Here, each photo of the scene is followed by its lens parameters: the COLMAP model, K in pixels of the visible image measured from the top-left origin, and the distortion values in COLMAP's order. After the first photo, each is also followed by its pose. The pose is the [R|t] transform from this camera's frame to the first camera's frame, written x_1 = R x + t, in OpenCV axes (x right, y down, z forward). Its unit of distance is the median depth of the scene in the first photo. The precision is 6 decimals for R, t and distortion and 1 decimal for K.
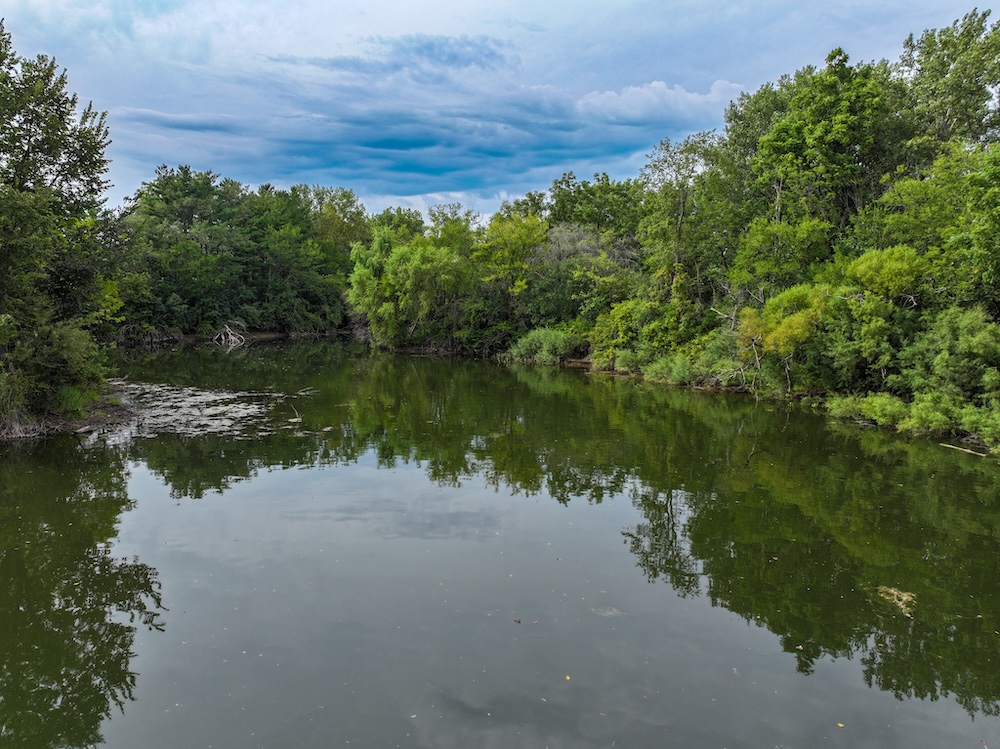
lens RADIAL K [[706.4, 0, 503.3], [0, 706.4, 372.1], [0, 0, 1]] dist [0.000095, 0.020502]
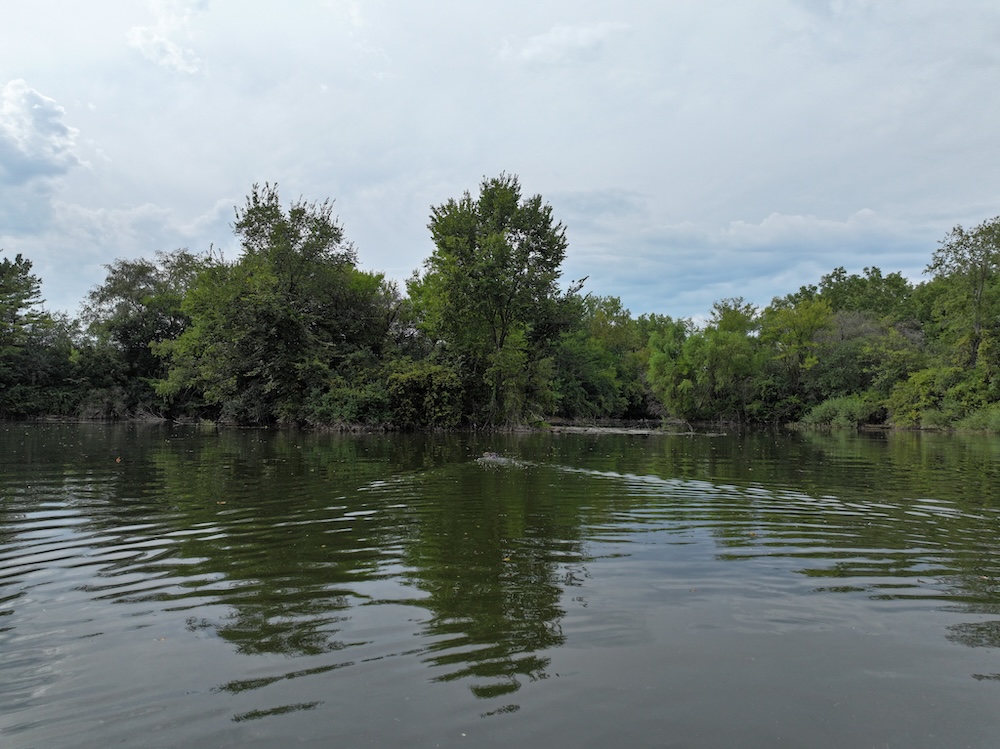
lens RADIAL K [[706.4, 0, 503.3], [0, 706.4, 372.1], [0, 0, 1]] dist [0.000095, 0.020502]
pose [[0.958615, -0.014264, -0.284349, -0.124603], [-0.032947, 0.986477, -0.160557, 0.089796], [0.282793, 0.163281, 0.945181, -0.199266]]
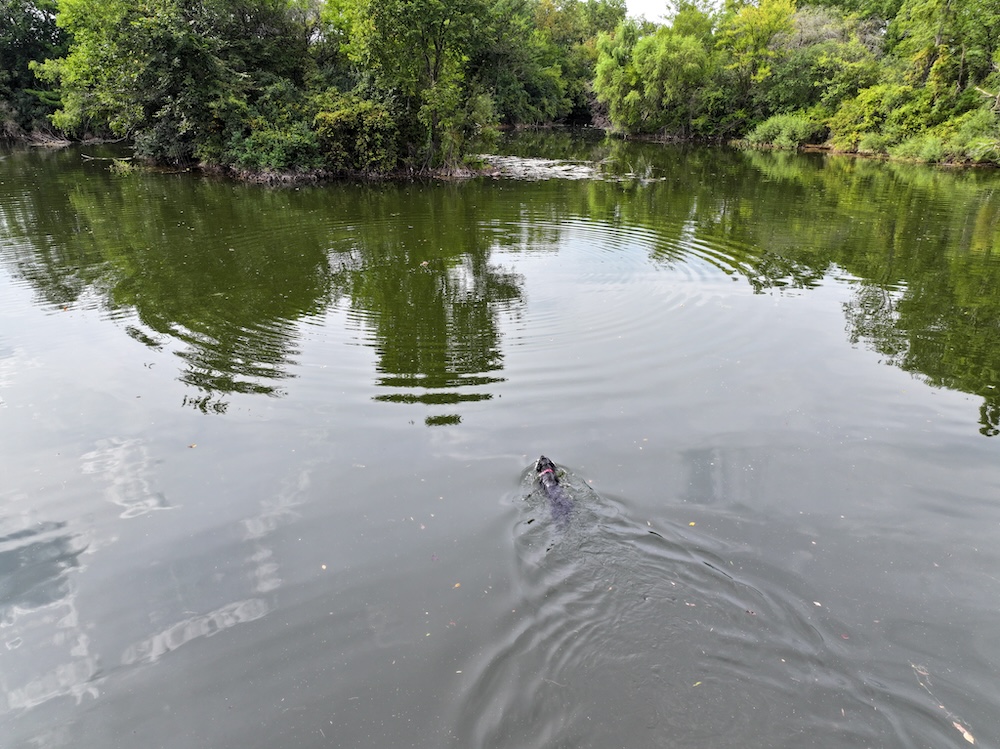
lens RADIAL K [[706.4, 0, 503.3], [0, 706.4, 372.1], [0, 0, 1]] dist [0.000095, 0.020502]
pose [[0.978735, 0.074462, -0.191135, -0.121965], [-0.021923, 0.964421, 0.263459, 0.040226], [0.203953, -0.253666, 0.945546, -0.206626]]
